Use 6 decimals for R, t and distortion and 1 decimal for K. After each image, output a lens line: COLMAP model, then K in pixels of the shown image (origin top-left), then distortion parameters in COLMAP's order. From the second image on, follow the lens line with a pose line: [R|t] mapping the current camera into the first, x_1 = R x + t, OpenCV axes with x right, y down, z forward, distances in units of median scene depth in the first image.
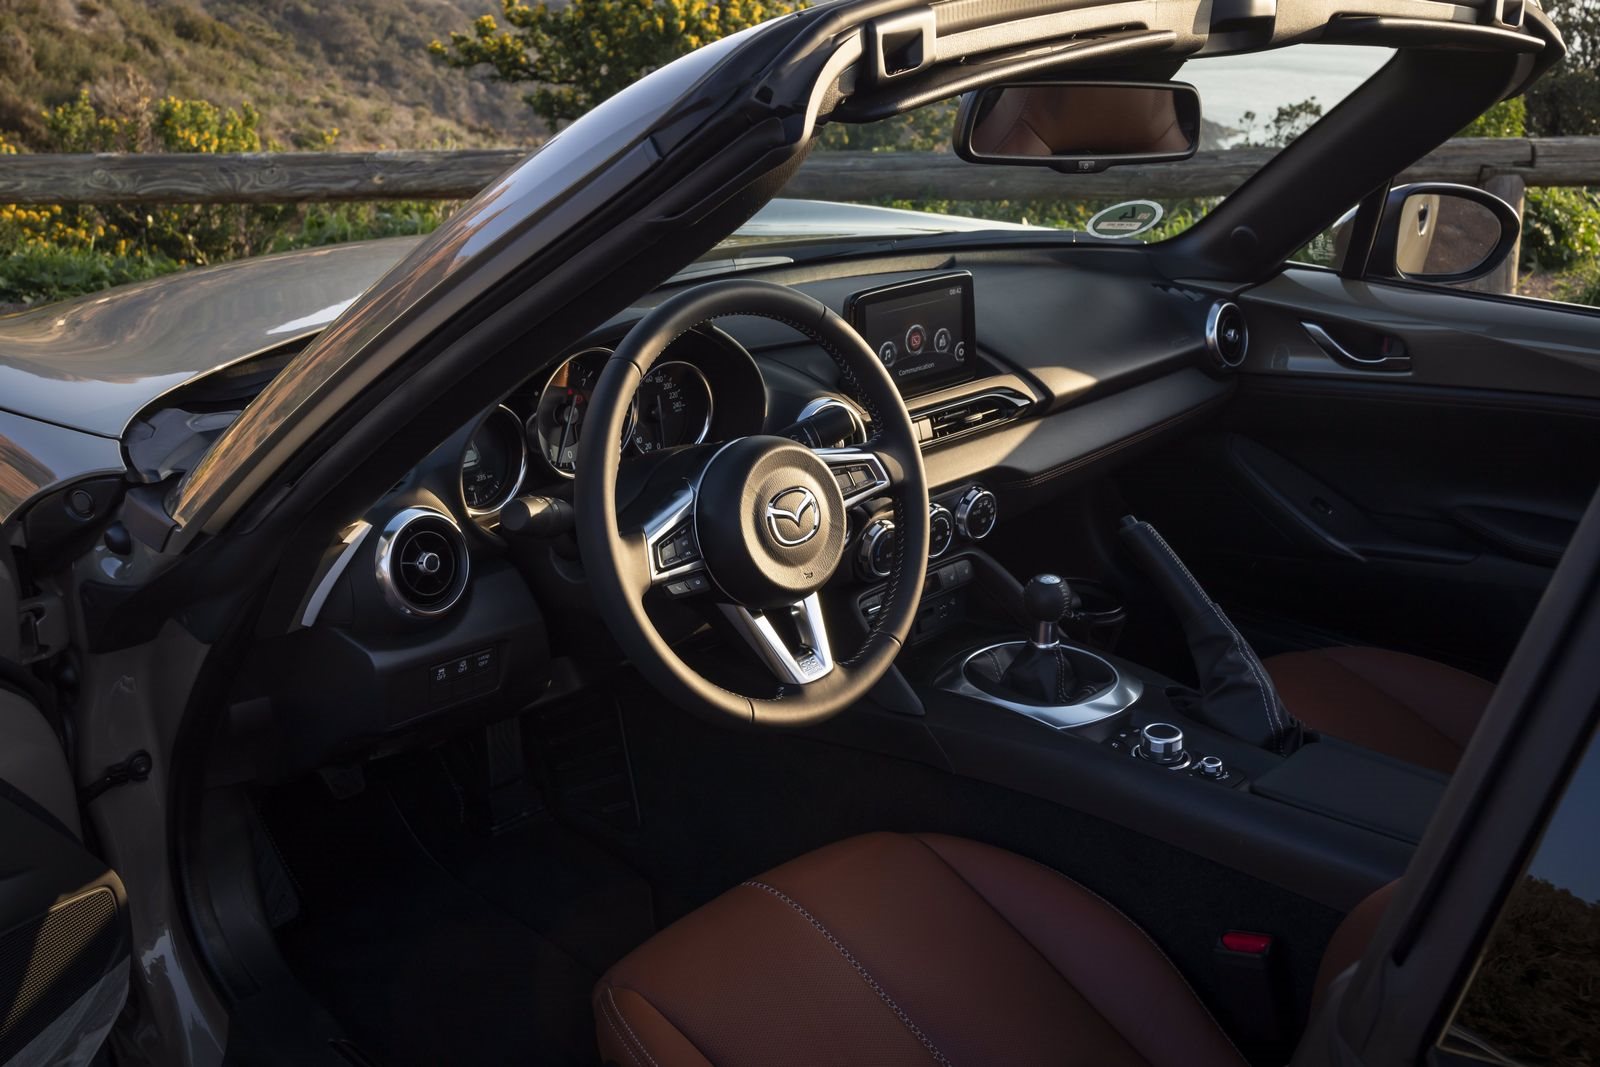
lens RADIAL K [[1599.6, 0, 800.2], [0, 1599.6, 528.6], [0, 0, 1]] dist [0.006789, 0.000000]
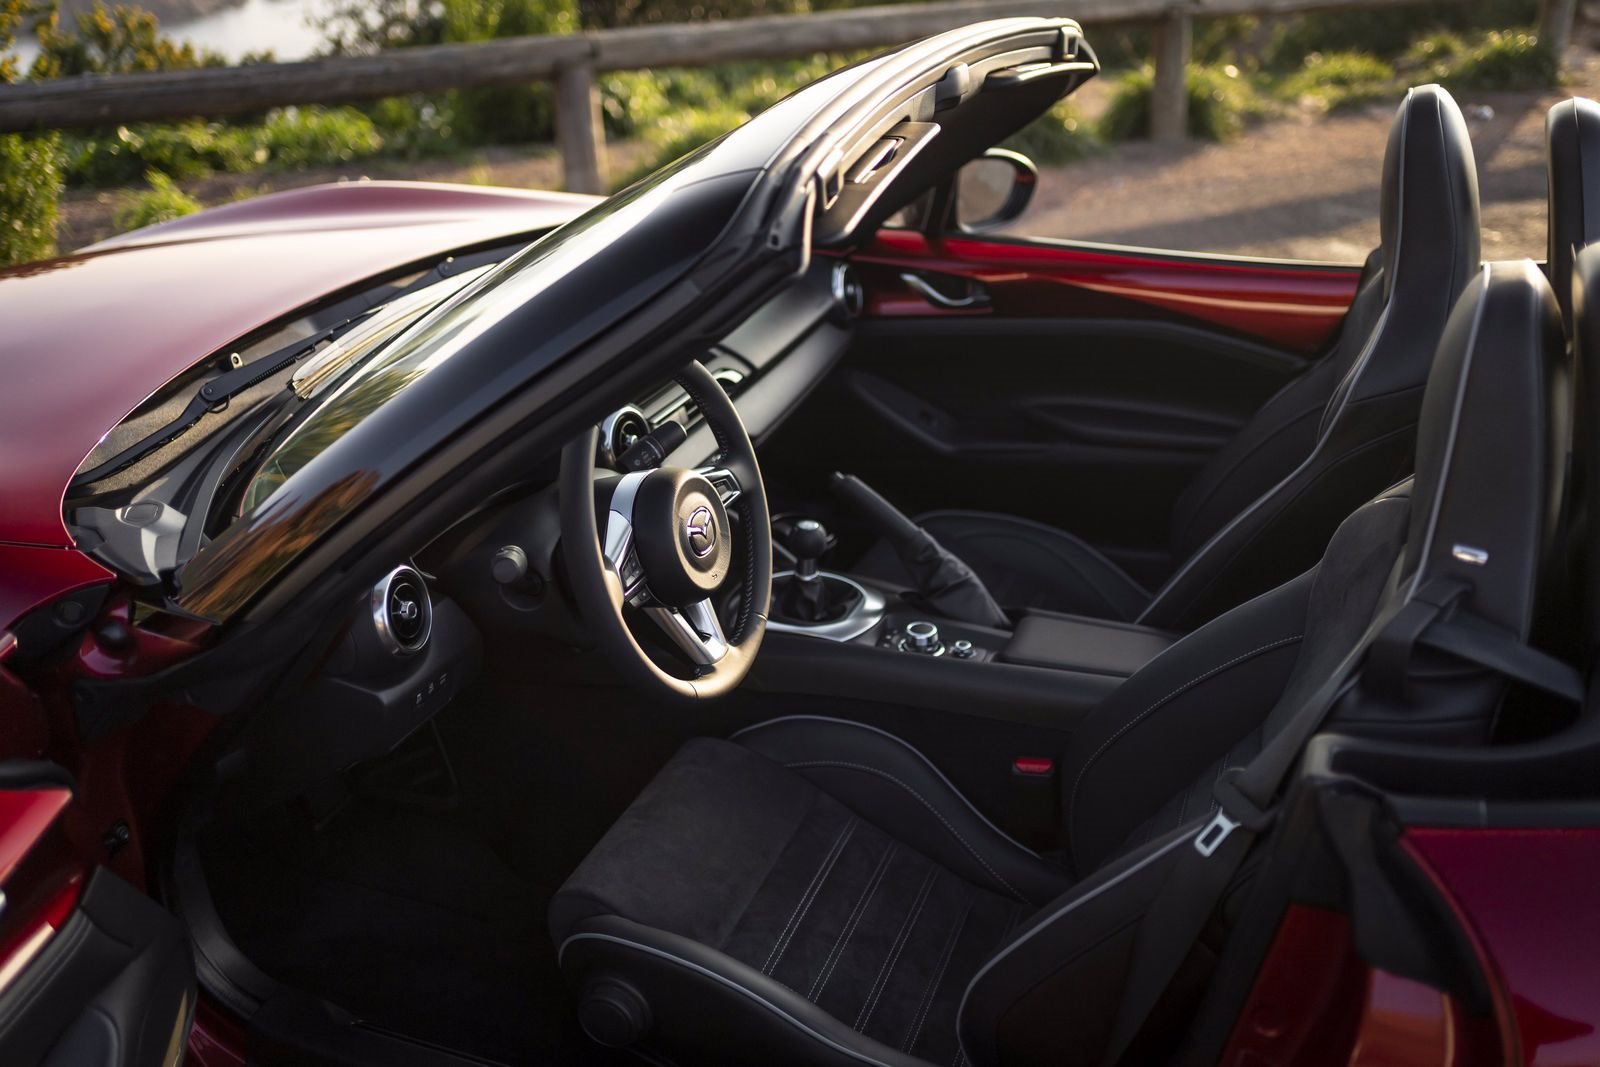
lens RADIAL K [[1599.6, 0, 802.5], [0, 1599.6, 532.9], [0, 0, 1]] dist [0.006789, 0.000000]
pose [[0.917005, -0.163351, 0.363894, -0.306786], [0.133285, 0.985345, 0.106444, -0.096301], [-0.375949, -0.049108, 0.925338, -0.159461]]
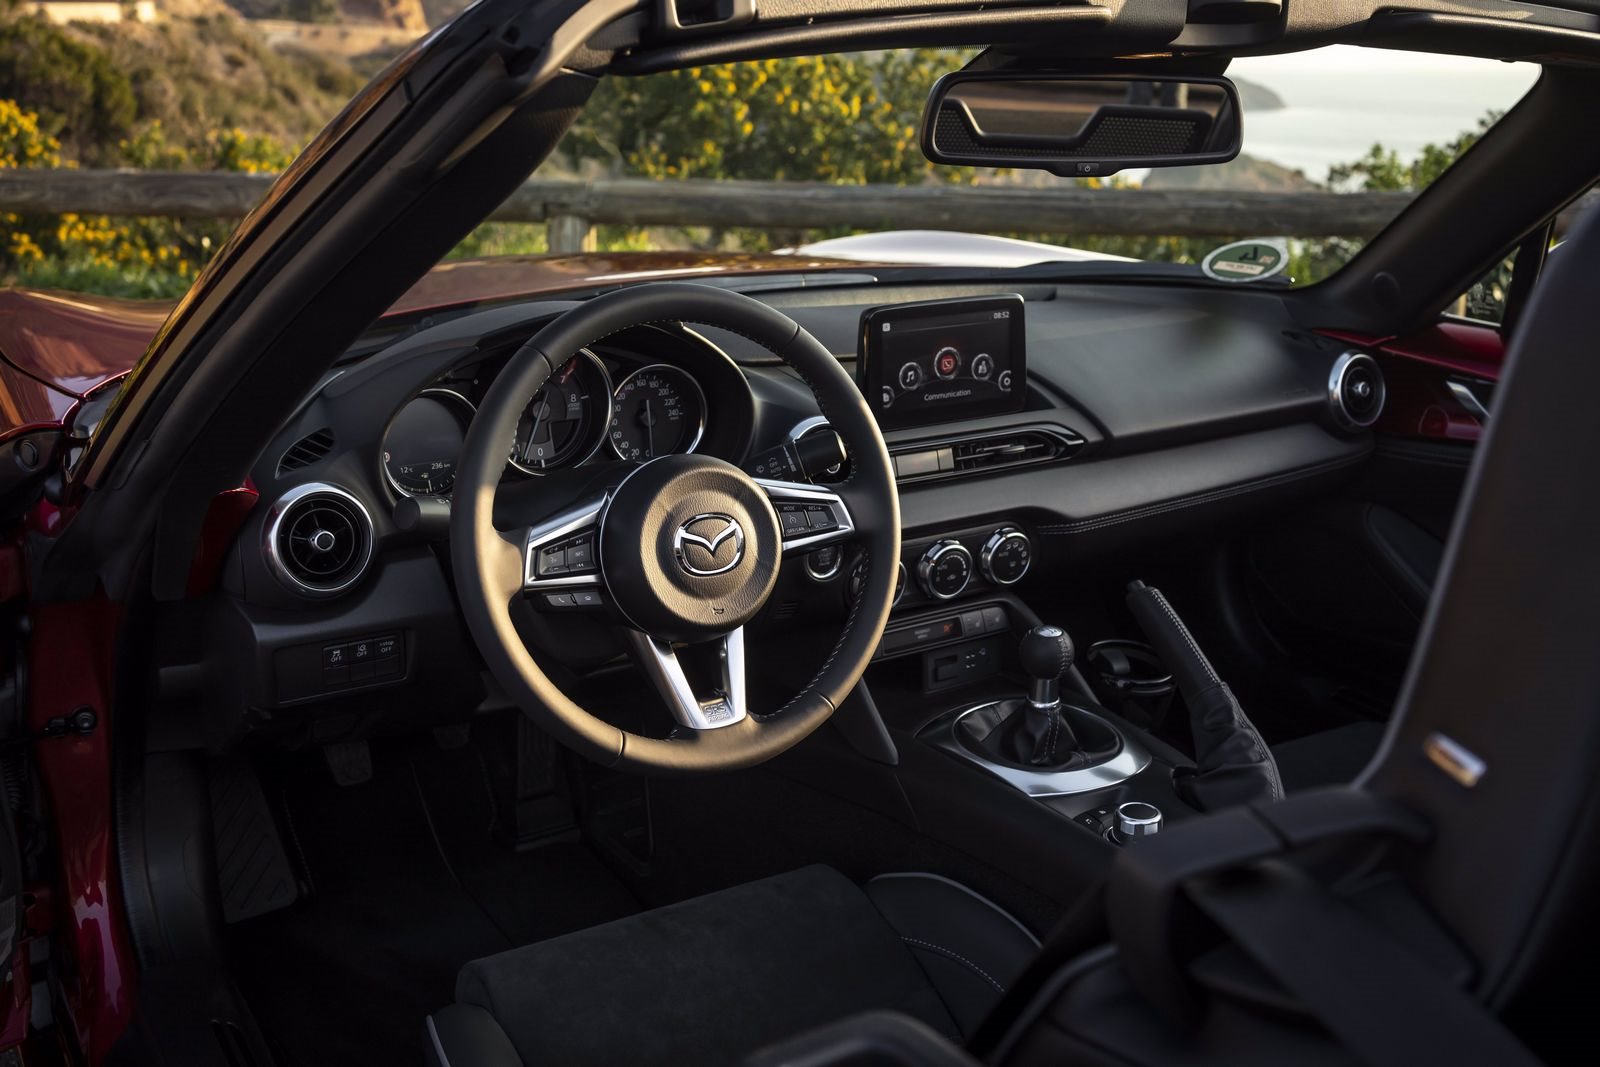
lens RADIAL K [[1599.6, 0, 795.8], [0, 1599.6, 519.8], [0, 0, 1]] dist [0.006789, 0.000000]
pose [[0.973468, 0.080329, -0.214260, 0.205440], [-0.090241, 0.995237, -0.036875, 0.015531], [0.210278, 0.055232, 0.976080, 0.083783]]
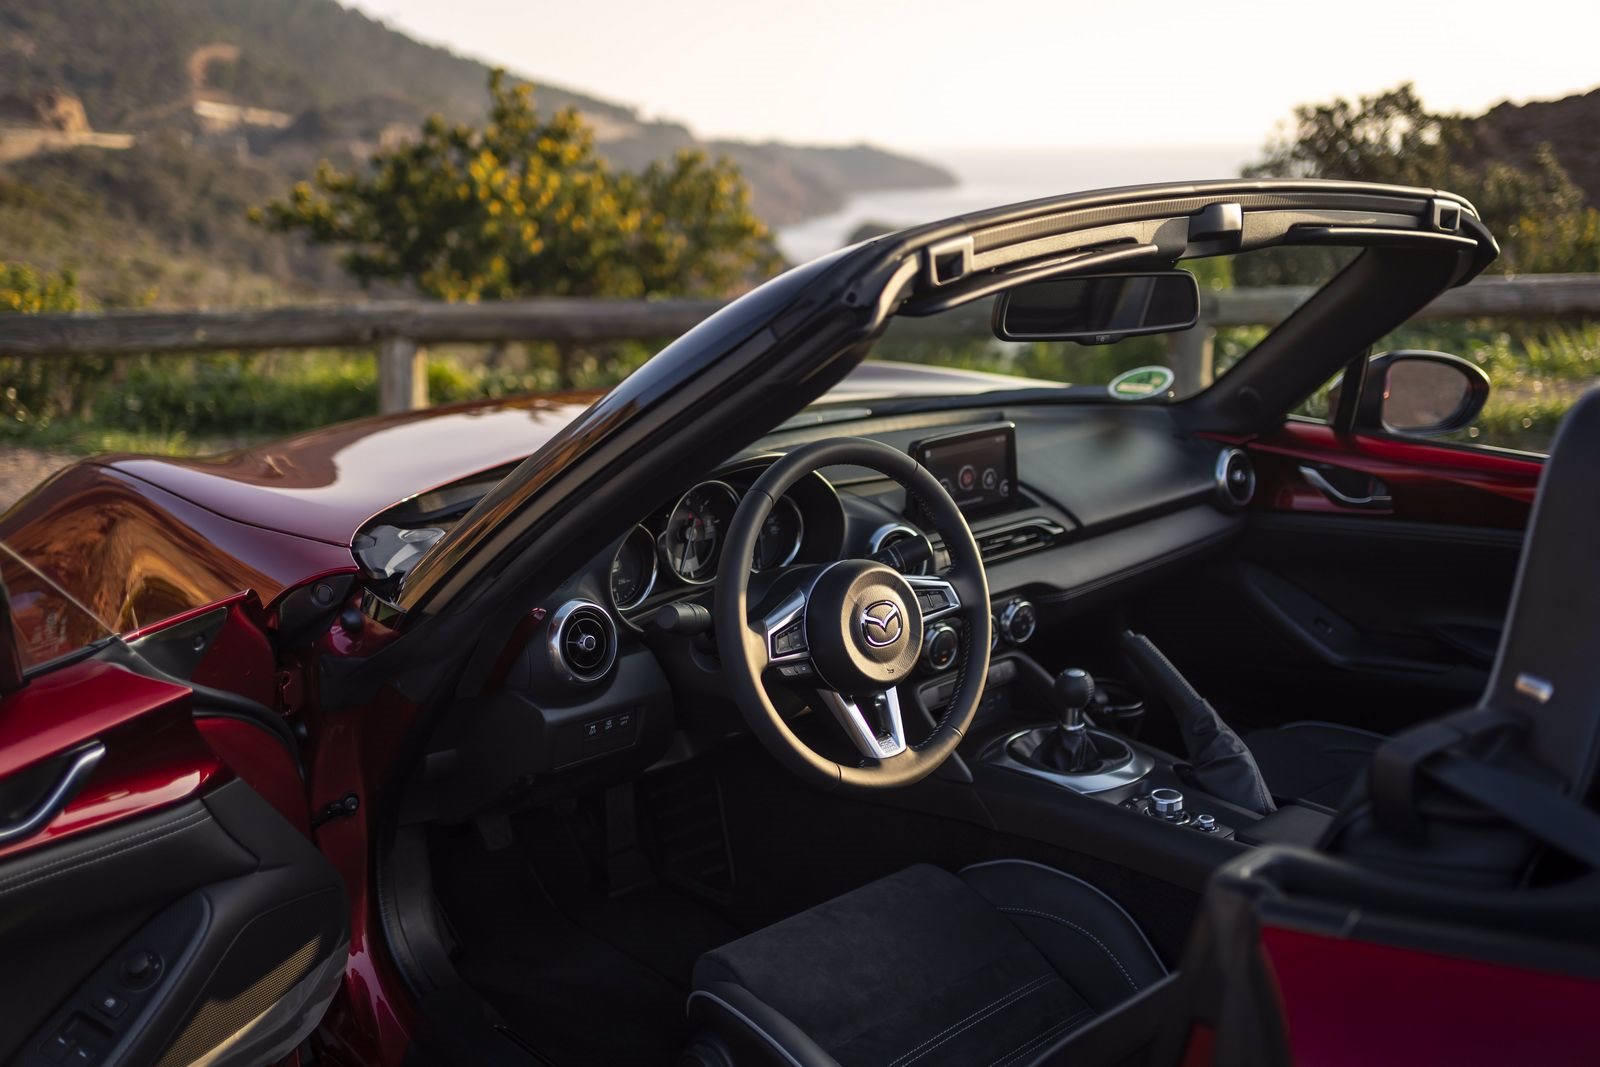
lens RADIAL K [[1599.6, 0, 803.9], [0, 1599.6, 540.7], [0, 0, 1]] dist [0.006789, 0.000000]
pose [[0.999117, 0.007586, -0.041322, -0.002096], [-0.011180, 0.996106, -0.087457, 0.040832], [0.040497, 0.087842, 0.995311, -0.235494]]
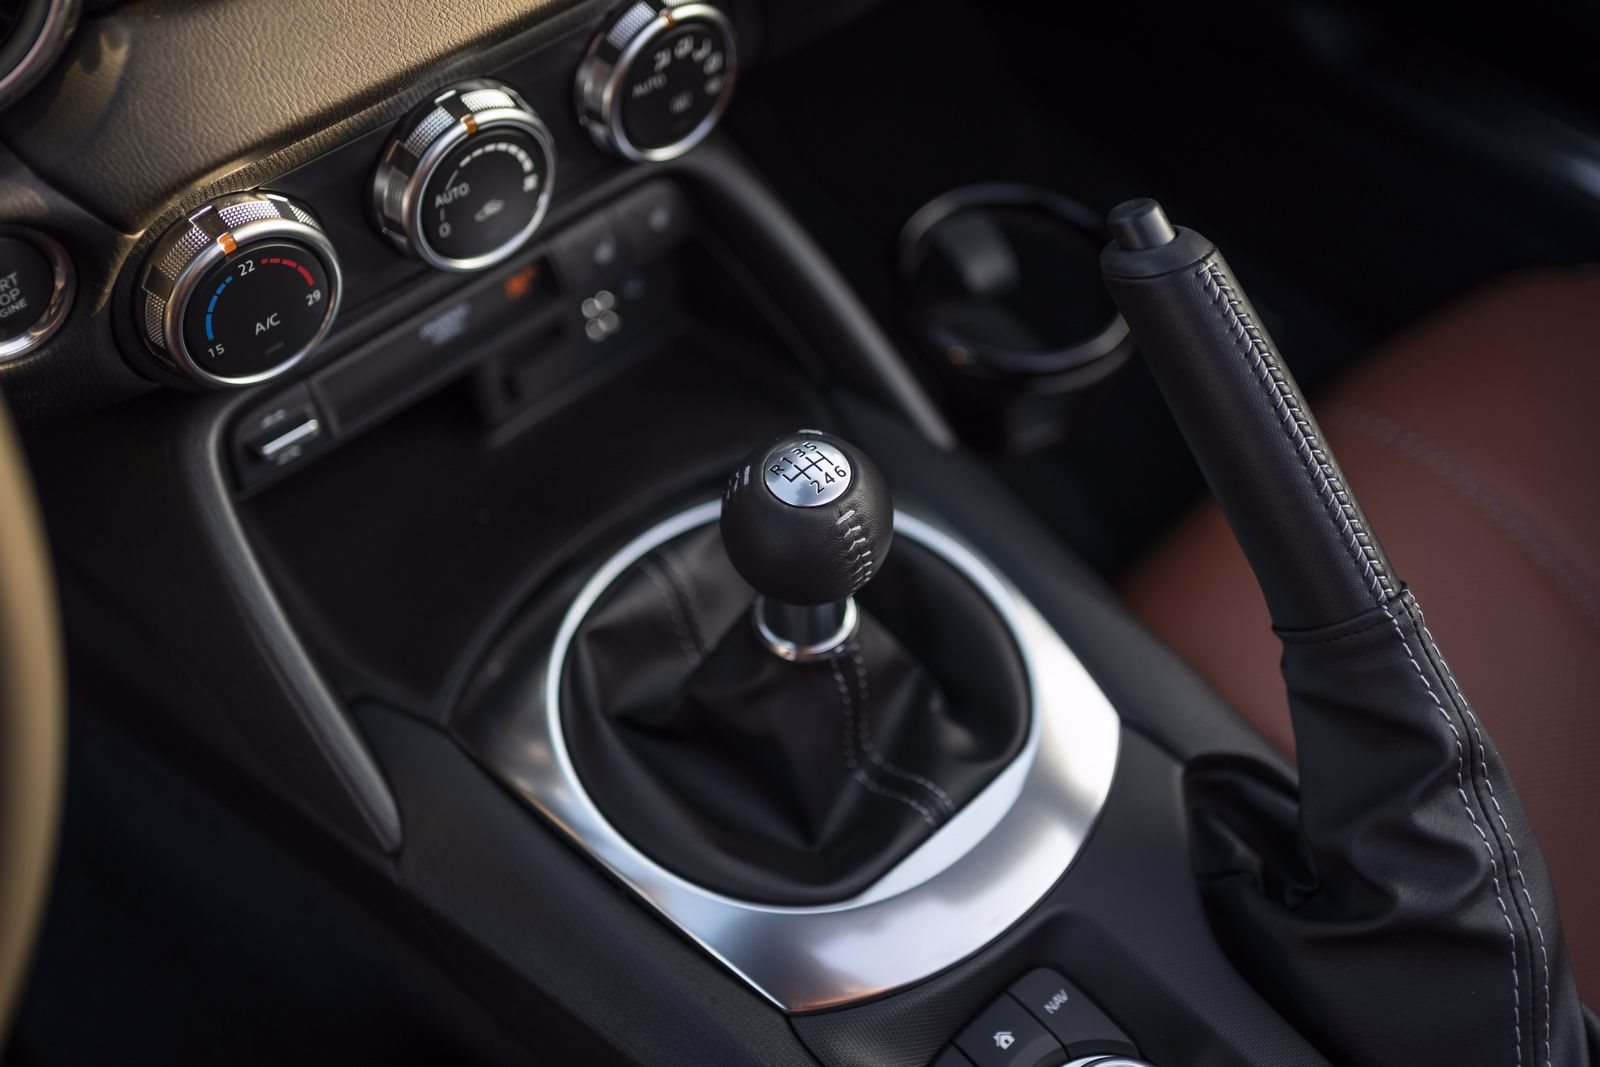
lens RADIAL K [[1599.6, 0, 801.1], [0, 1599.6, 527.7], [0, 0, 1]] dist [0.006789, 0.000000]
pose [[0.998803, 0.036773, -0.032262, 0.163969], [-0.014770, 0.855413, 0.517735, -0.102425], [0.046636, -0.516639, 0.854932, 0.762911]]
